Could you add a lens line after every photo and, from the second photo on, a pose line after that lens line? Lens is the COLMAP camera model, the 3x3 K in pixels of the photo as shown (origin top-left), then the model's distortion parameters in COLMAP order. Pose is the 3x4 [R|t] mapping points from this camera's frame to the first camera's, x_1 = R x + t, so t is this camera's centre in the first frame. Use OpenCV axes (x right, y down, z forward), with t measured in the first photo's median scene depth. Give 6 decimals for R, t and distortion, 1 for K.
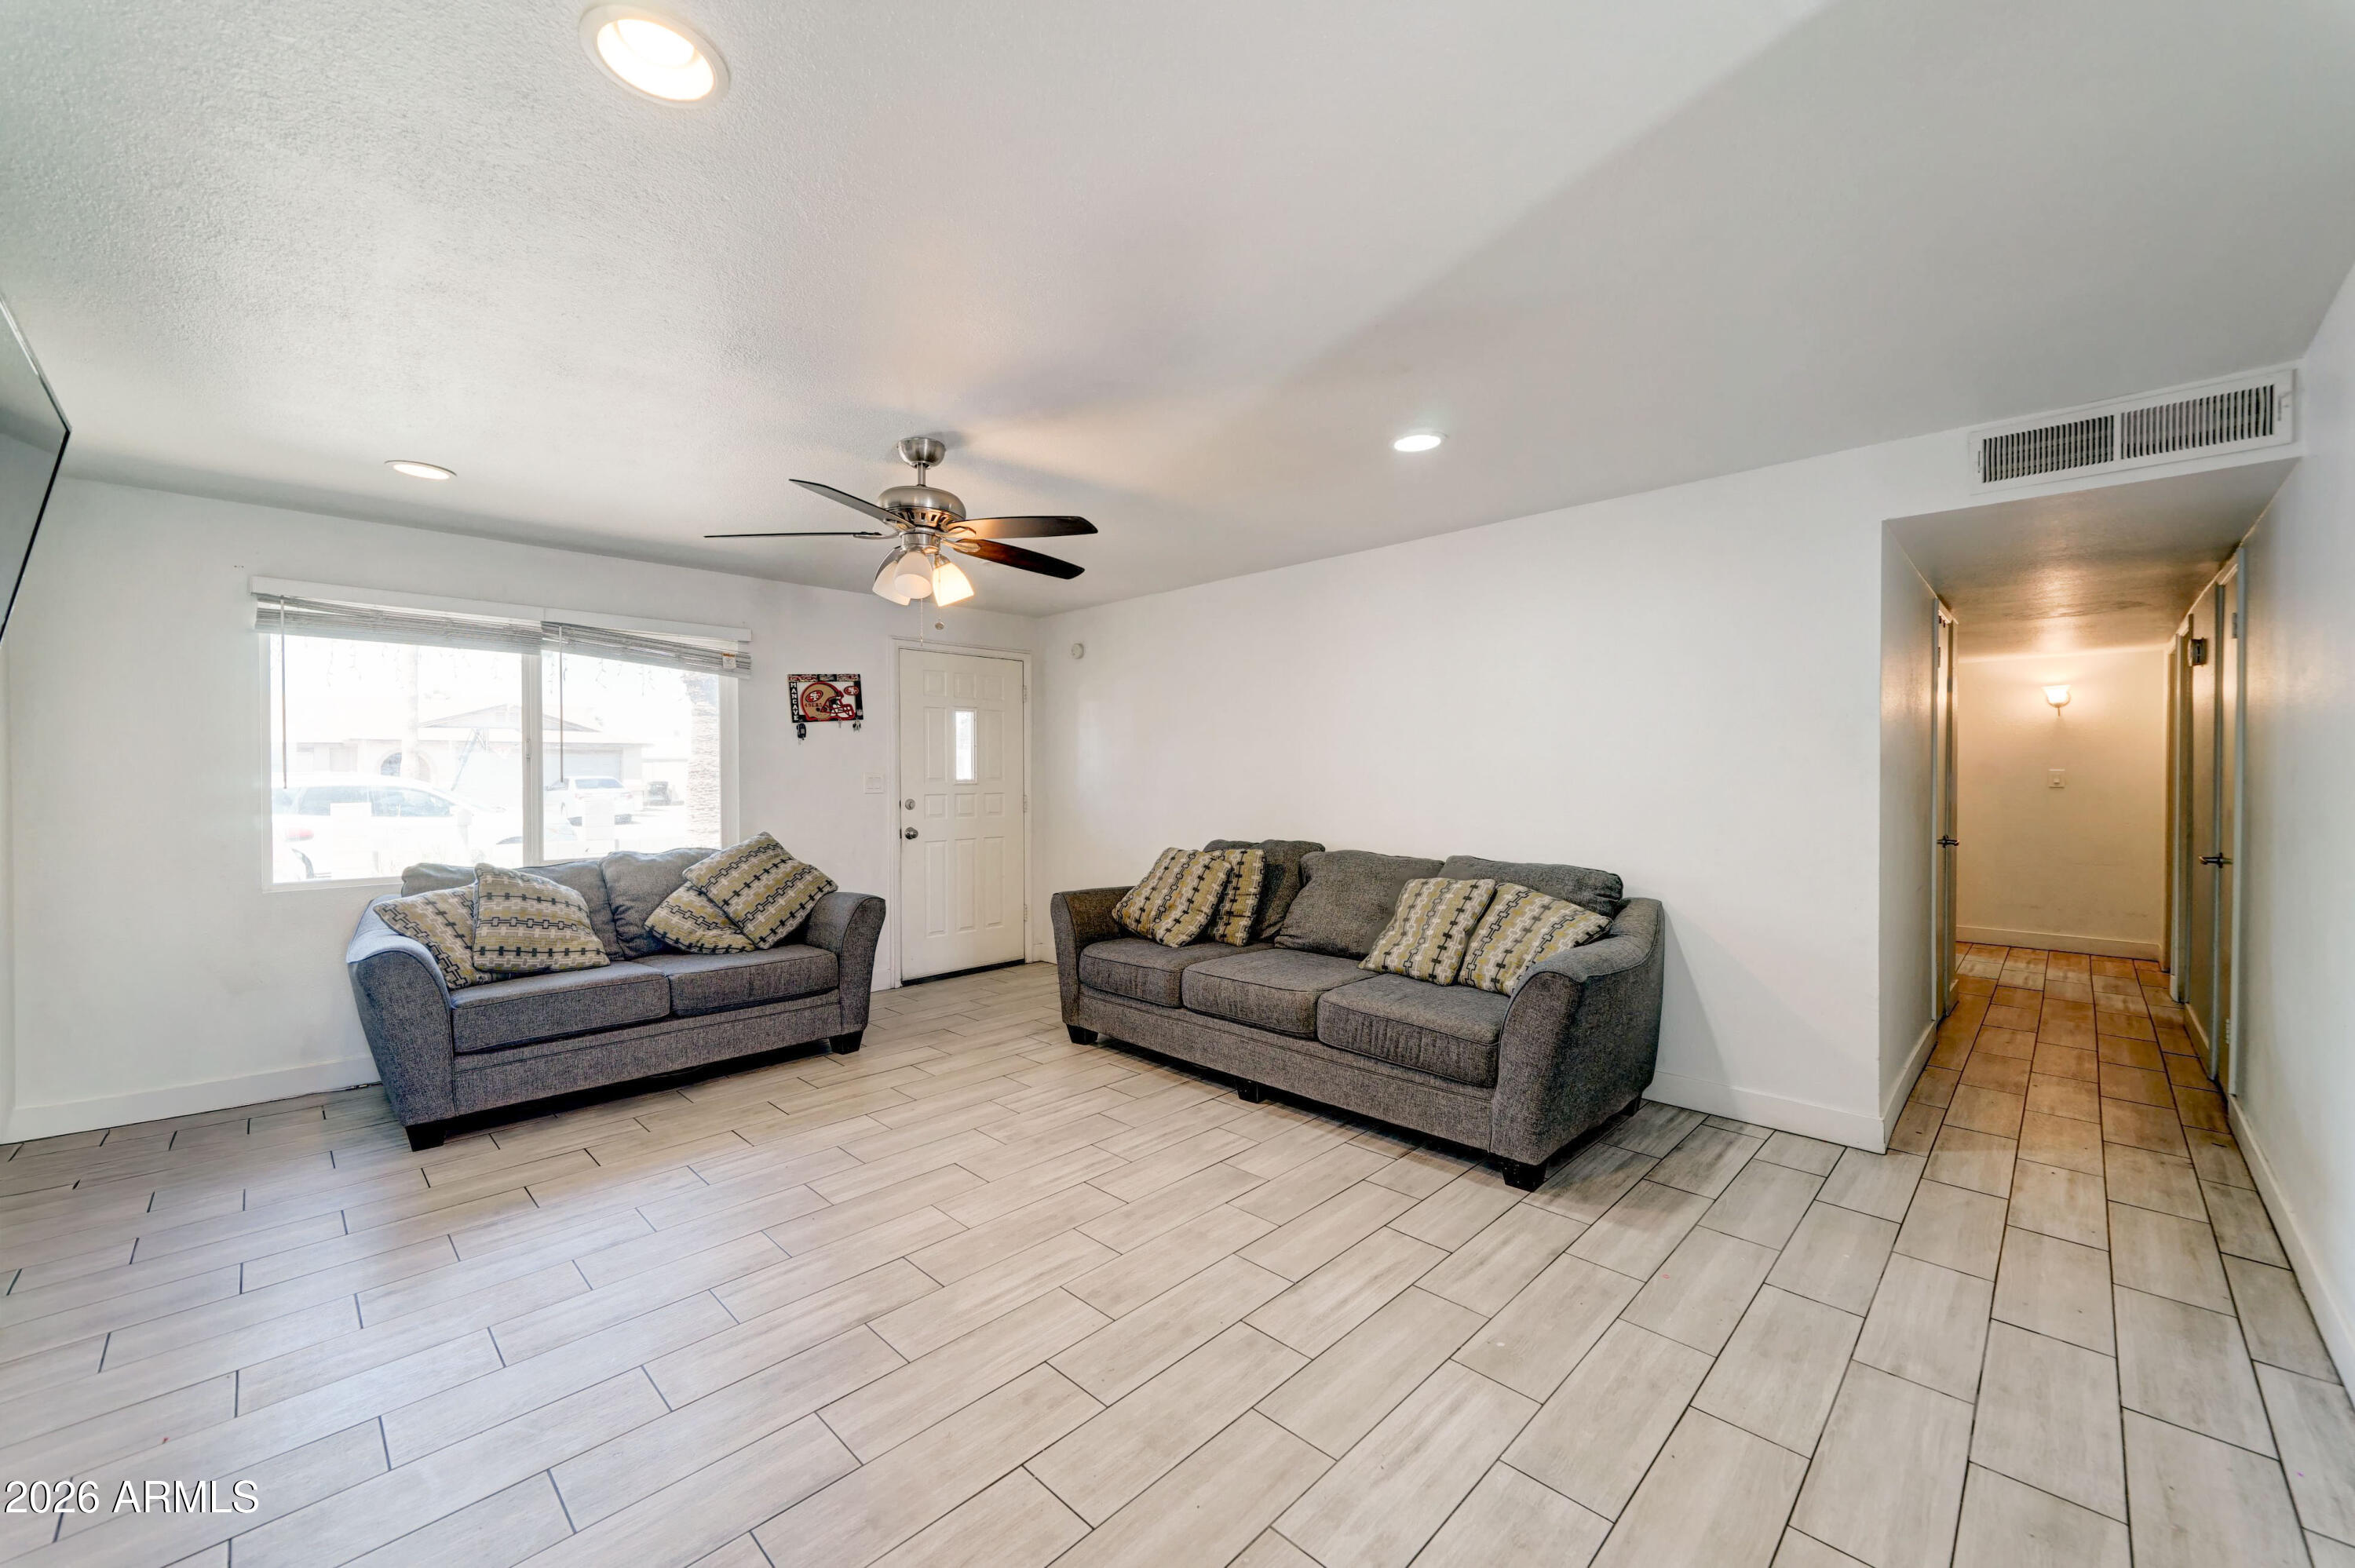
lens RADIAL K [[881.9, 0, 1167.3], [0, 881.9, 794.7], [0, 0, 1]] dist [-0.013464, 0.001261]
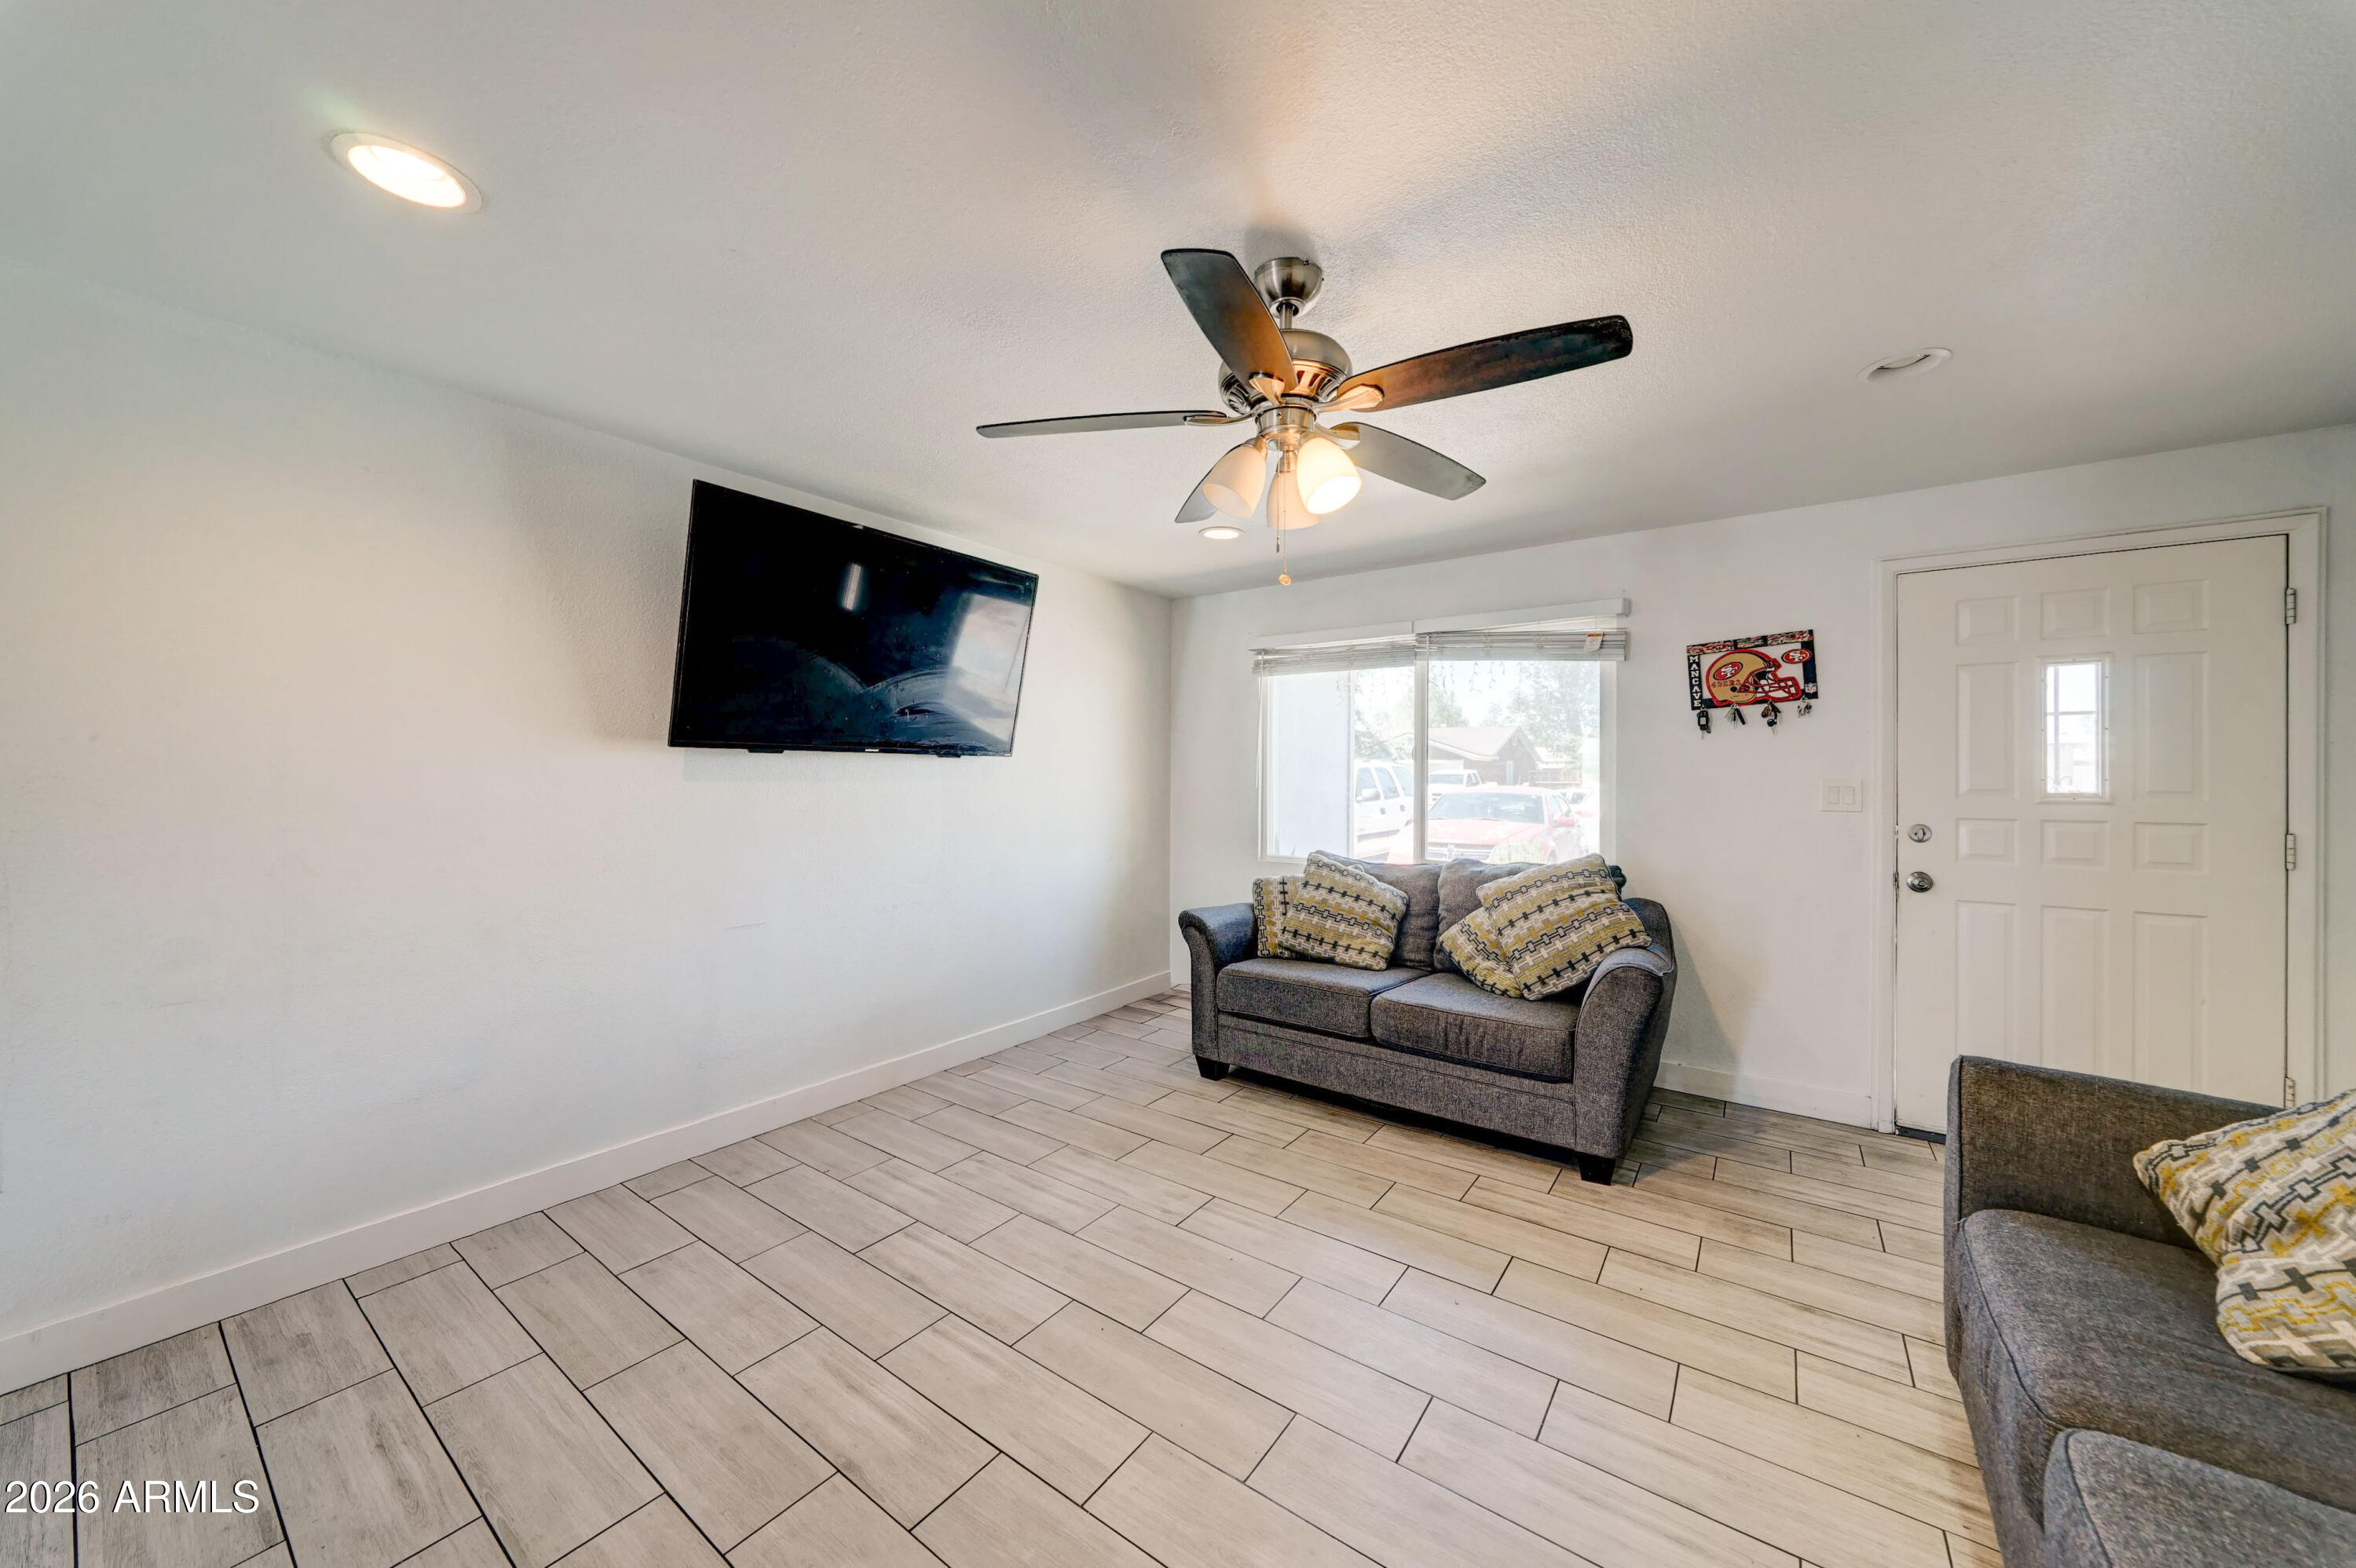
lens RADIAL K [[814.0, 0, 1209.0], [0, 814.0, 784.1], [0, 0, 1]] dist [-0.006382, 0.000195]
pose [[0.183127, 0.011702, -0.983020, 0.231326], [-0.030798, 0.999507, 0.006161, -0.016219], [0.982607, 0.029147, 0.183397, 0.640843]]
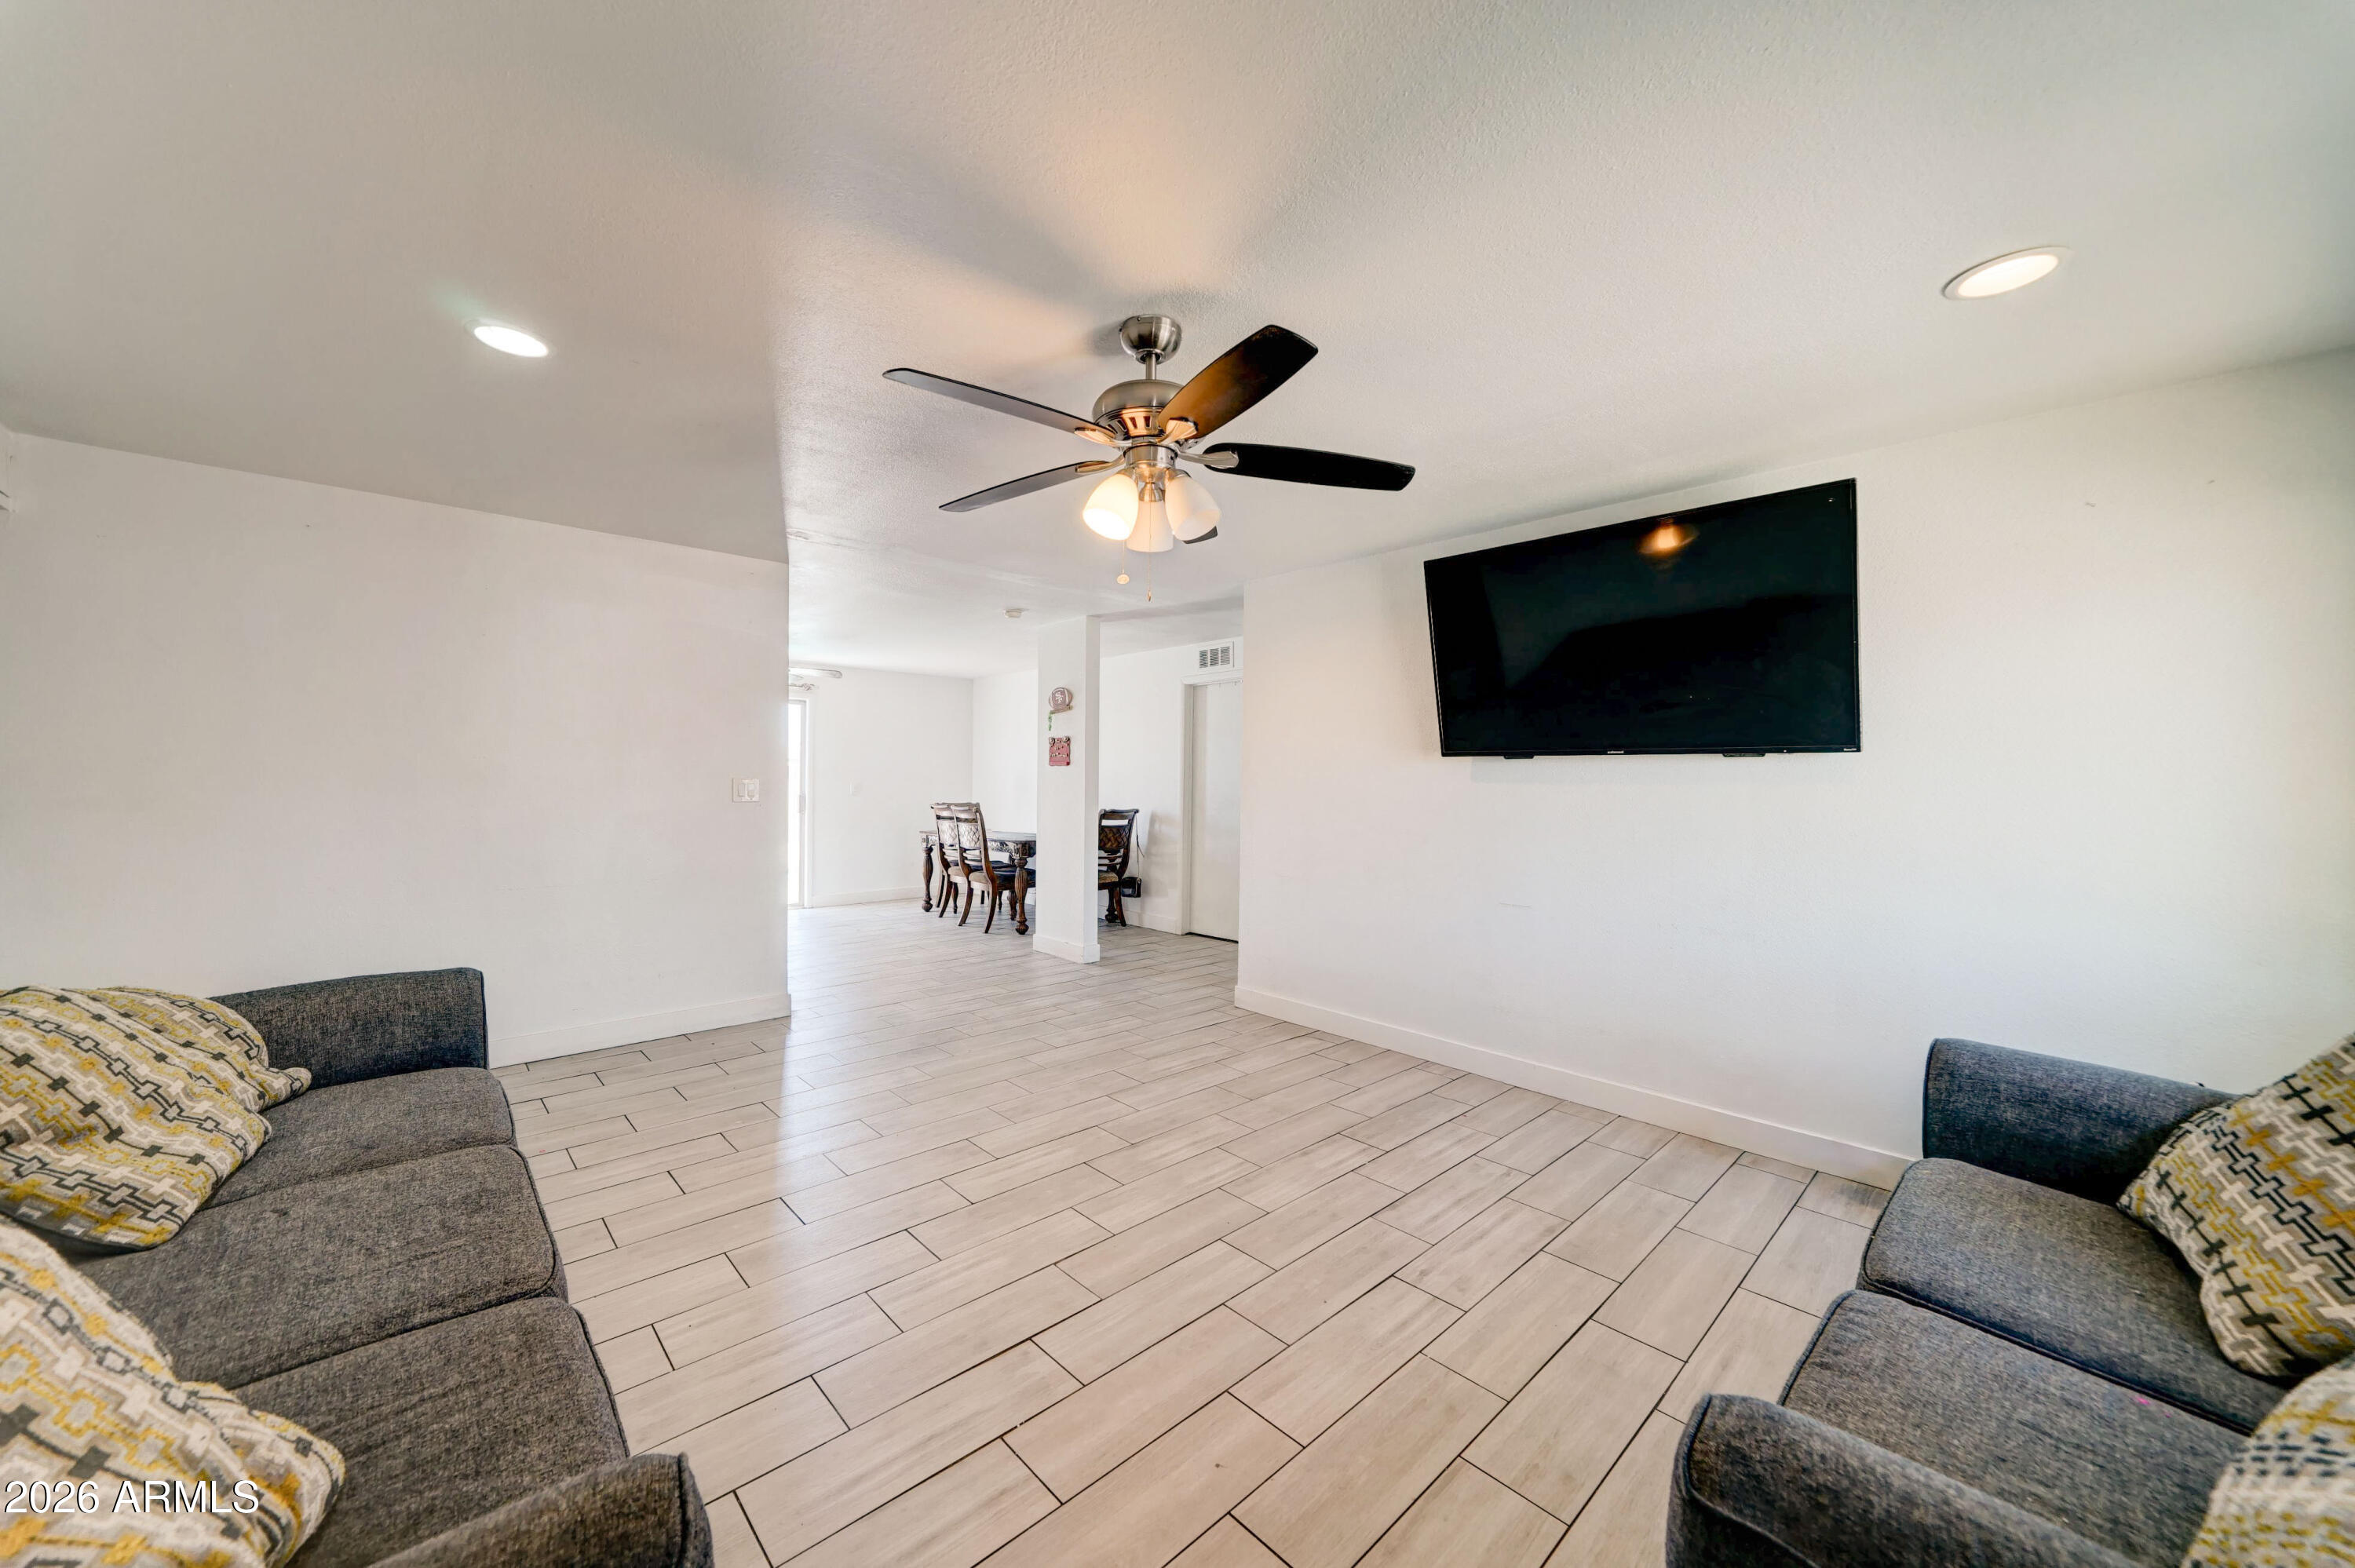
lens RADIAL K [[881.9, 0, 1165.5], [0, 881.9, 778.6], [0, 0, 1]] dist [-0.013464, 0.001261]
pose [[-0.998370, -0.004435, 0.056902, -0.263216], [-0.002885, 0.999623, 0.027290, -0.030878], [-0.057002, 0.027081, -0.998007, 1.349052]]
